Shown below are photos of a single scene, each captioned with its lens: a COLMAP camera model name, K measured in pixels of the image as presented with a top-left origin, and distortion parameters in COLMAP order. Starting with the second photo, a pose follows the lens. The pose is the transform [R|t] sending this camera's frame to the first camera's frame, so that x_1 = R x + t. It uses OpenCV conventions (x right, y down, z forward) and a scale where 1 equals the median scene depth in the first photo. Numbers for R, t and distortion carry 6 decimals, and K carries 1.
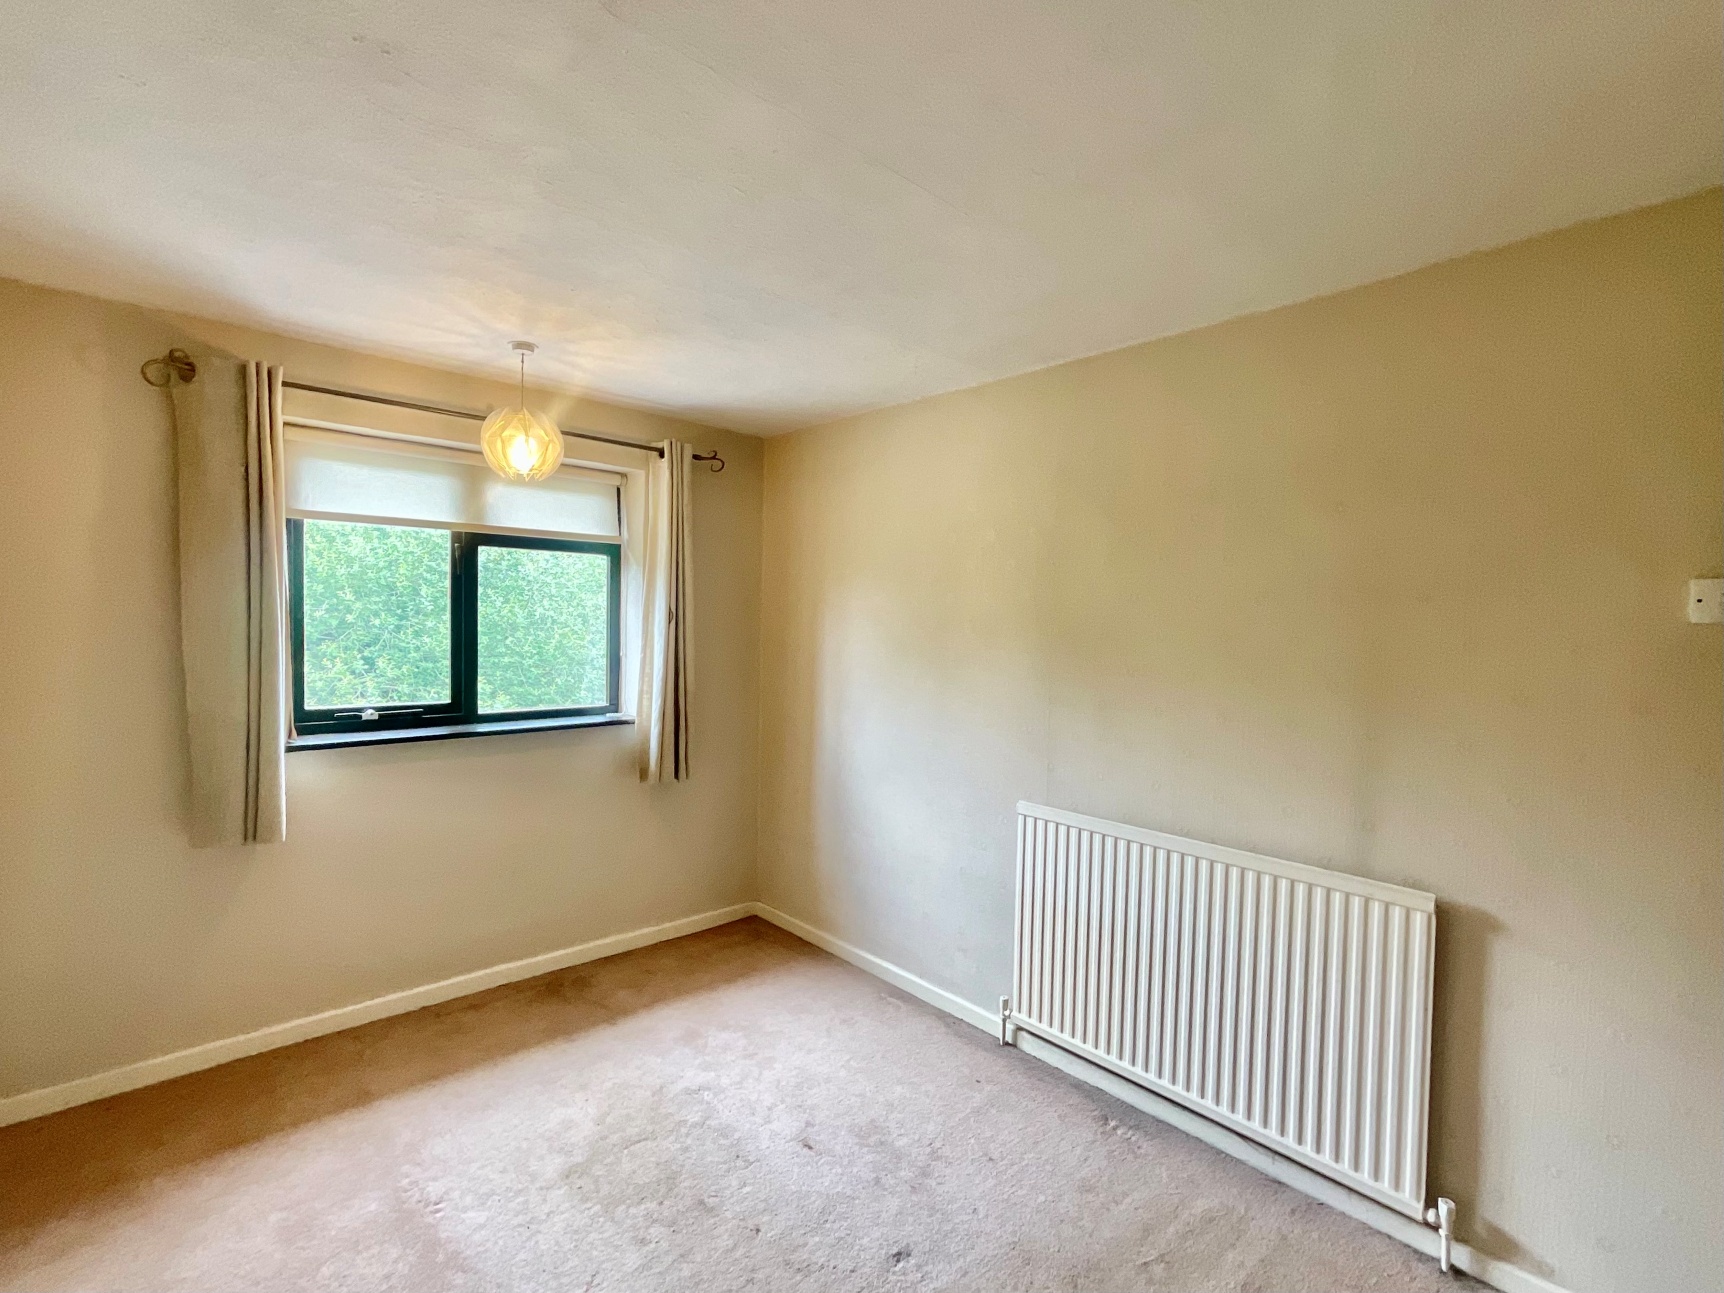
lens RADIAL K [[804.3, 0, 854.7], [0, 804.3, 650.1], [0, 0, 1]] dist [0.000027, 0.000775]
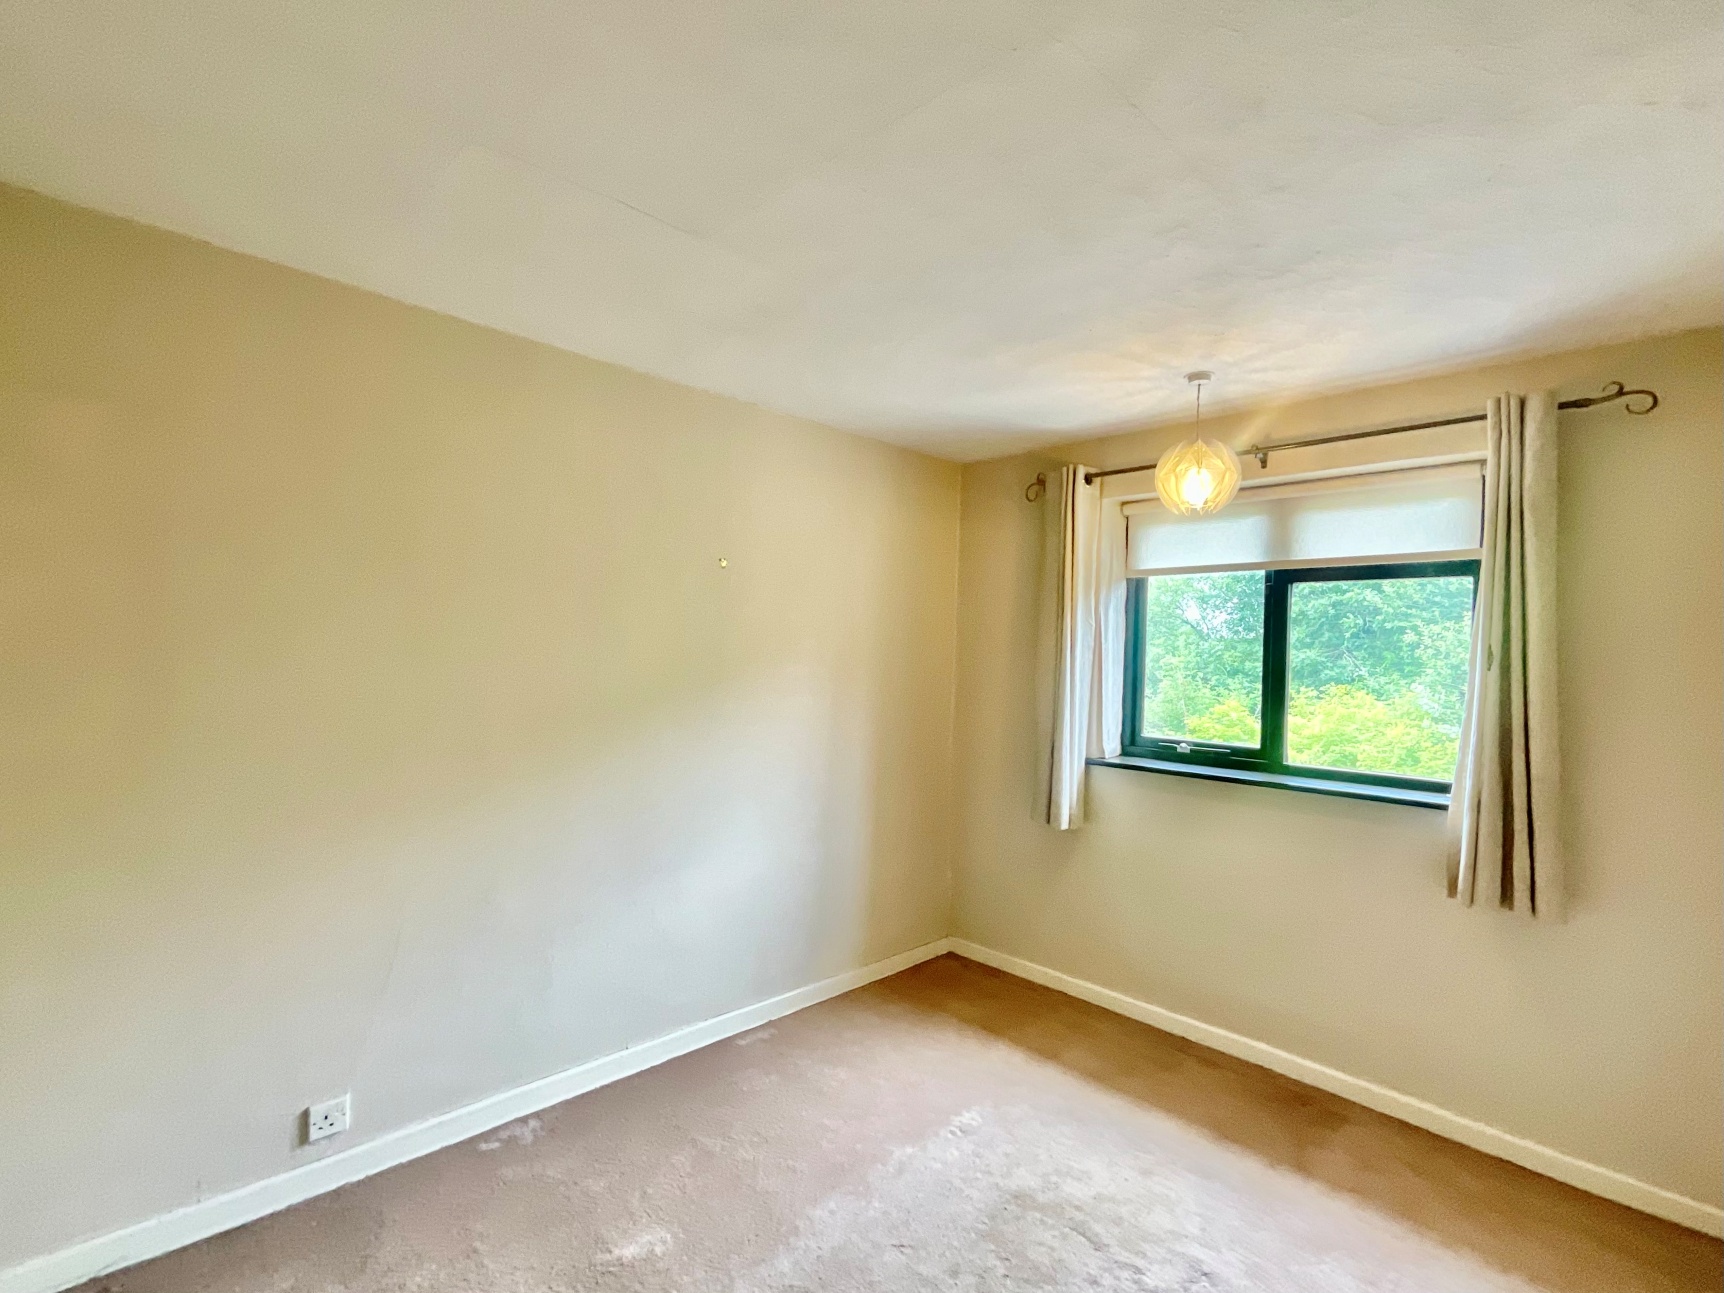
lens RADIAL K [[804.3, 0, 854.7], [0, 804.3, 650.1], [0, 0, 1]] dist [0.000027, 0.000775]
pose [[0.027945, -0.011537, -0.999543, 0.506584], [-0.056268, 0.998330, -0.013096, -0.013628], [0.998025, 0.056609, 0.027249, 0.547375]]
